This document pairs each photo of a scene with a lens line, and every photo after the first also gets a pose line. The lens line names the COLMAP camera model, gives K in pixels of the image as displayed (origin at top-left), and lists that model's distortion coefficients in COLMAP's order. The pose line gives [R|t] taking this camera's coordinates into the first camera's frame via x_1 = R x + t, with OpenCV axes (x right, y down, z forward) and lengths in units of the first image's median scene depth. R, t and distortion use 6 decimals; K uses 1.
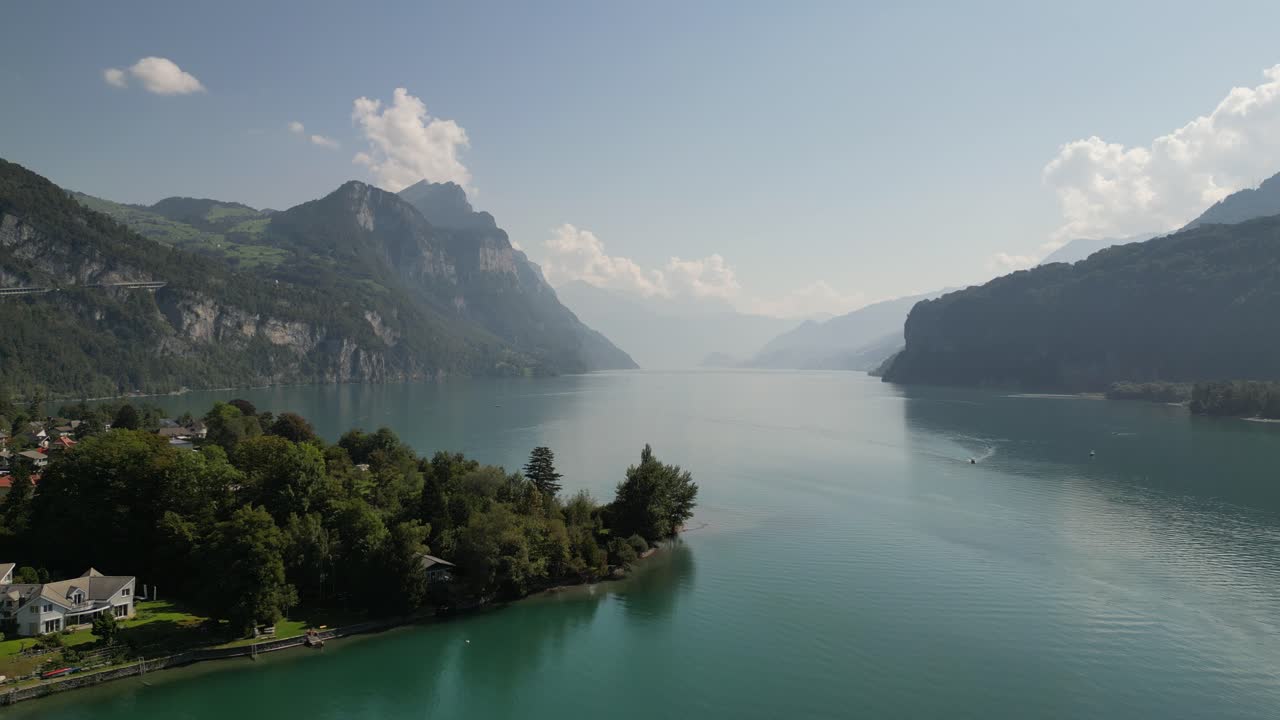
lens RADIAL K [[938.3, 0, 640.0], [0, 938.3, 360.0], [0, 0, 1]] dist [0.084262, -0.076328]
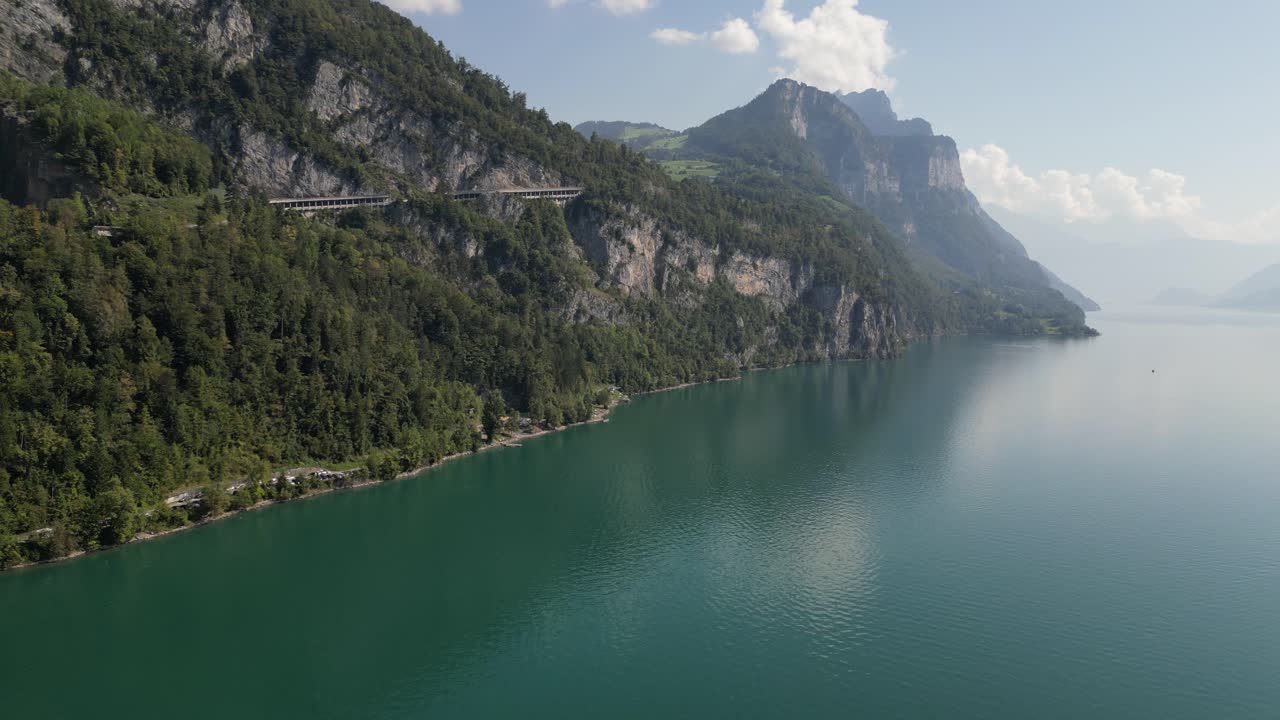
lens RADIAL K [[926.9, 0, 643.4], [0, 926.9, 359.9], [0, 0, 1]] dist [0.104001, -0.119673]
pose [[0.924231, 0.038717, -0.379865, -0.221480], [-0.010532, 0.997052, 0.075998, -0.020167], [0.381688, -0.066239, 0.921915, 0.441543]]
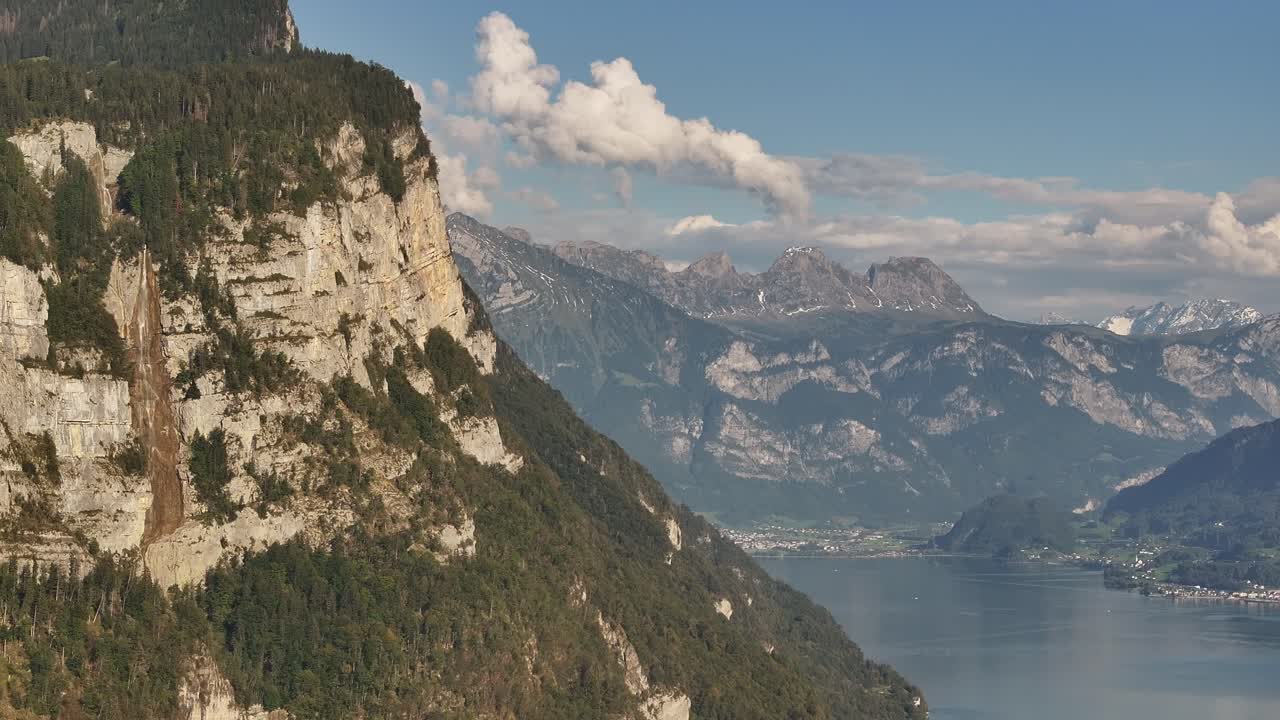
lens RADIAL K [[2782.7, 0, 640.0], [0, 2782.7, 360.0], [0, 0, 1]] dist [0.026053, -0.029139]
pose [[0.999302, -0.011113, 0.035657, -0.348109], [0.011806, 0.999744, -0.019289, -0.229747], [-0.035434, 0.019697, 0.999178, 1.538675]]
